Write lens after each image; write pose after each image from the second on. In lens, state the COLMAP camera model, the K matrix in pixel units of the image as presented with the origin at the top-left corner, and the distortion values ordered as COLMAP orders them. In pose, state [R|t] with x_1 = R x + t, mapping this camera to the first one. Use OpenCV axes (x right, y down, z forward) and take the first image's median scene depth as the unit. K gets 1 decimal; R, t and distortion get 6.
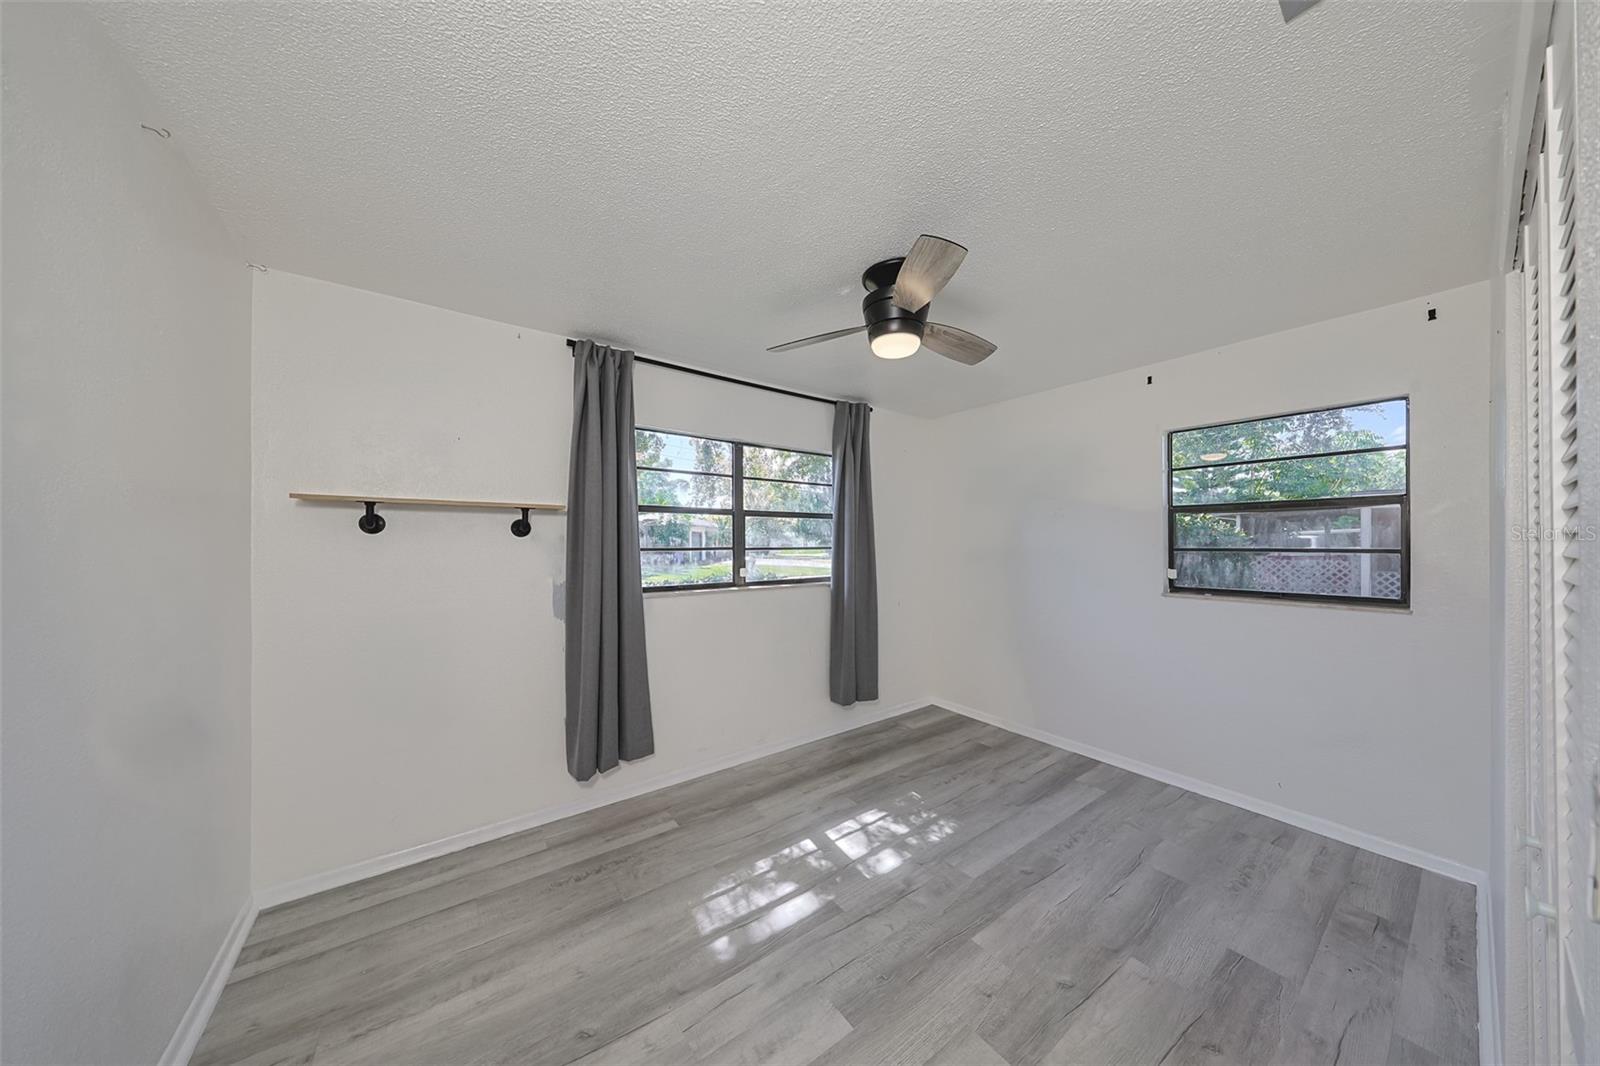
lens RADIAL K [[503.9, 0, 802.2], [0, 503.9, 538.3], [0, 0, 1]] dist [0.000487, -0.000239]
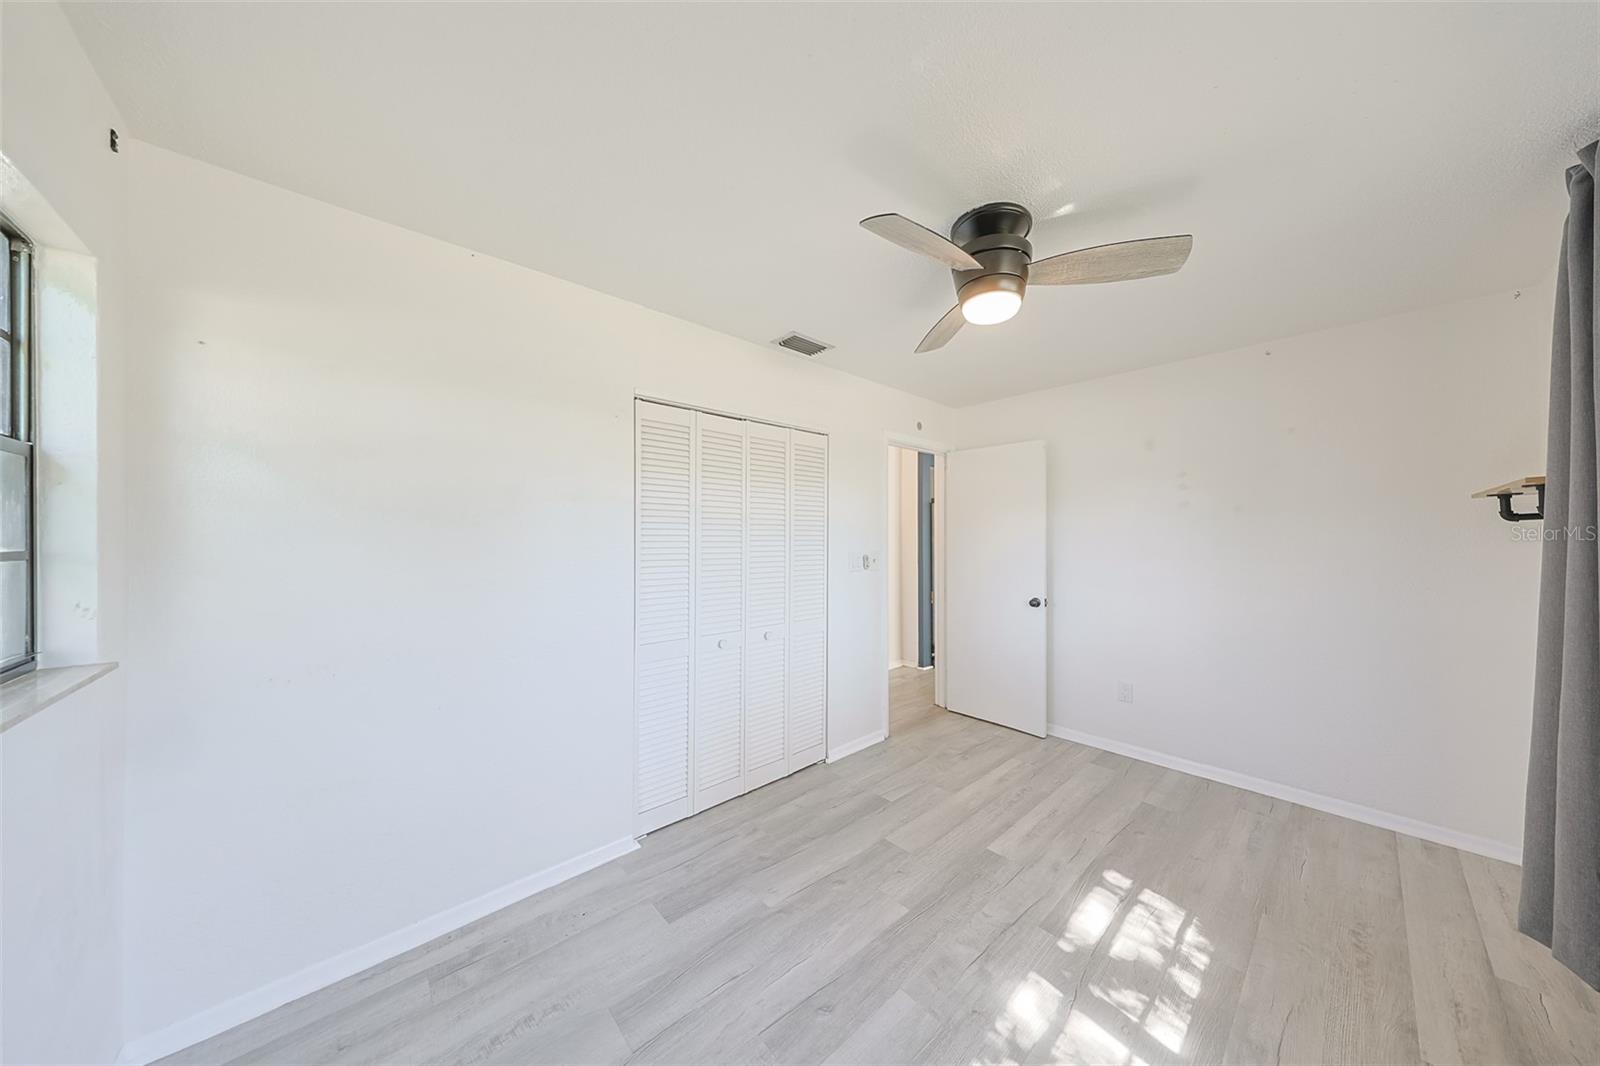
lens RADIAL K [[503.9, 0, 811.4], [0, 503.9, 539.8], [0, 0, 1]] dist [0.000487, -0.000239]
pose [[-0.996163, -0.000153, -0.087514, 0.414801], [0.000152, 0.999994, -0.003473, 0.010939], [0.087514, -0.003473, -0.996157, 1.336447]]
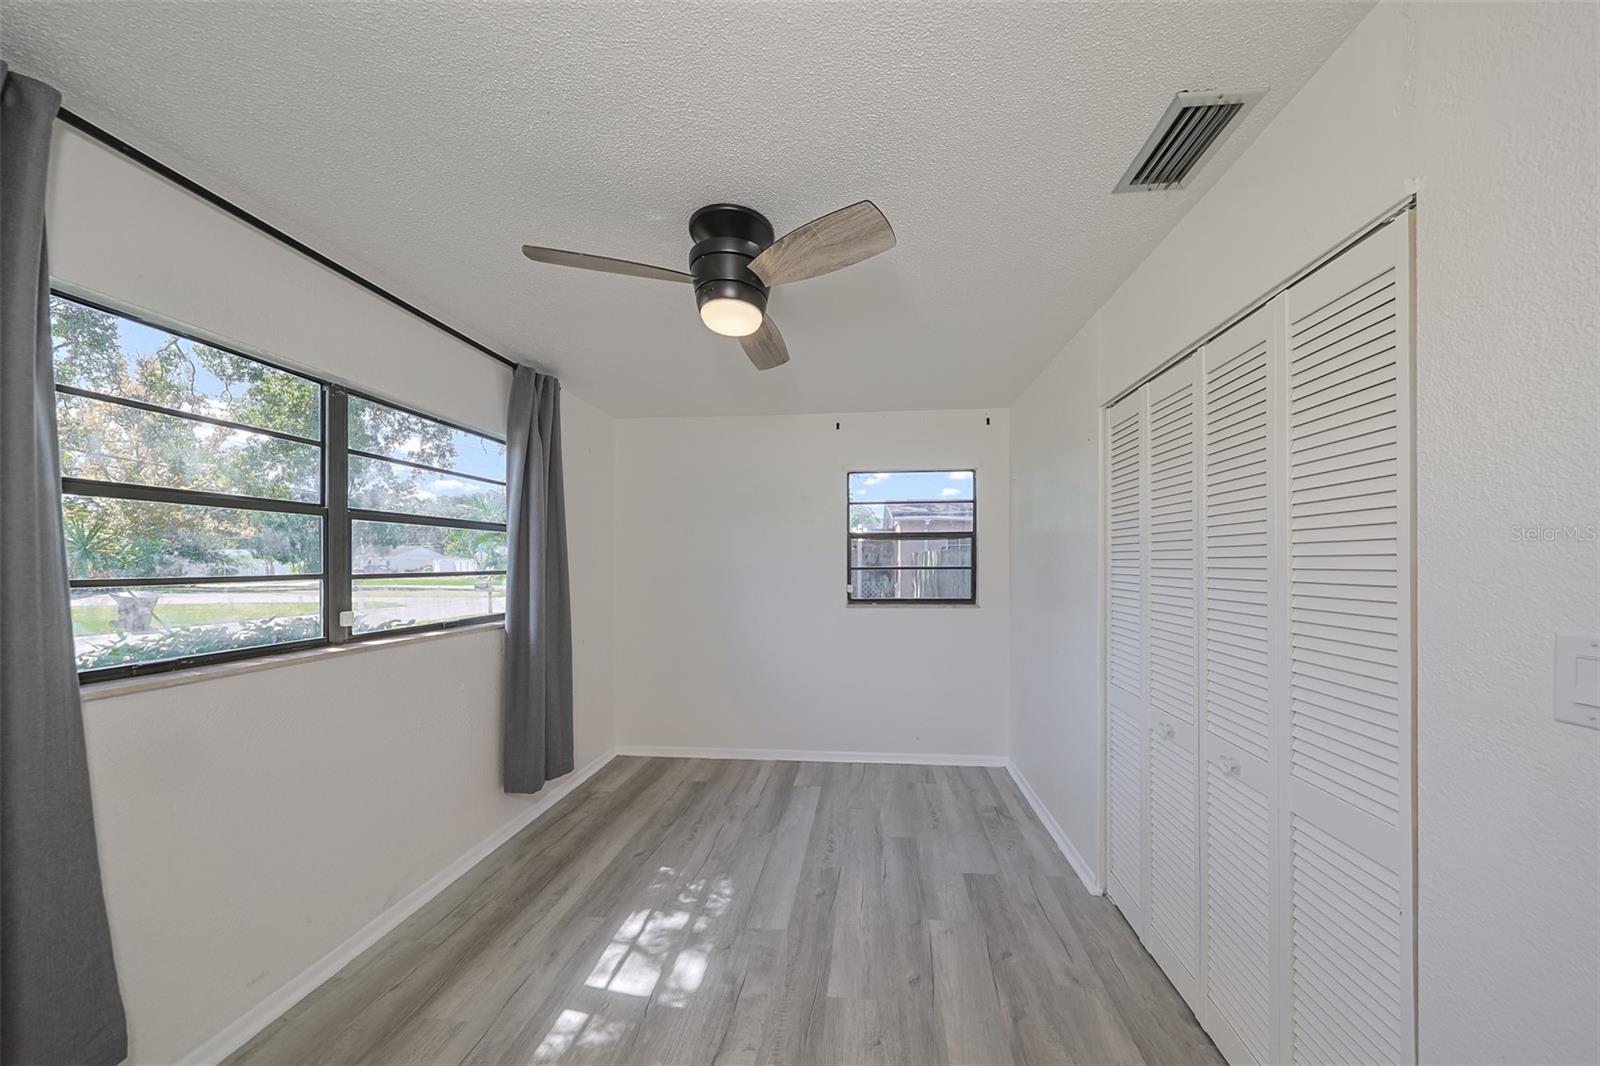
lens RADIAL K [[503.9, 0, 844.2], [0, 503.9, 559.6], [0, 0, 1]] dist [0.000487, -0.000239]
pose [[0.646421, 0.002219, 0.762978, -0.225012], [-0.000549, 0.999997, -0.002443, 0.003370], [-0.762981, 0.001160, 0.646420, 0.251150]]
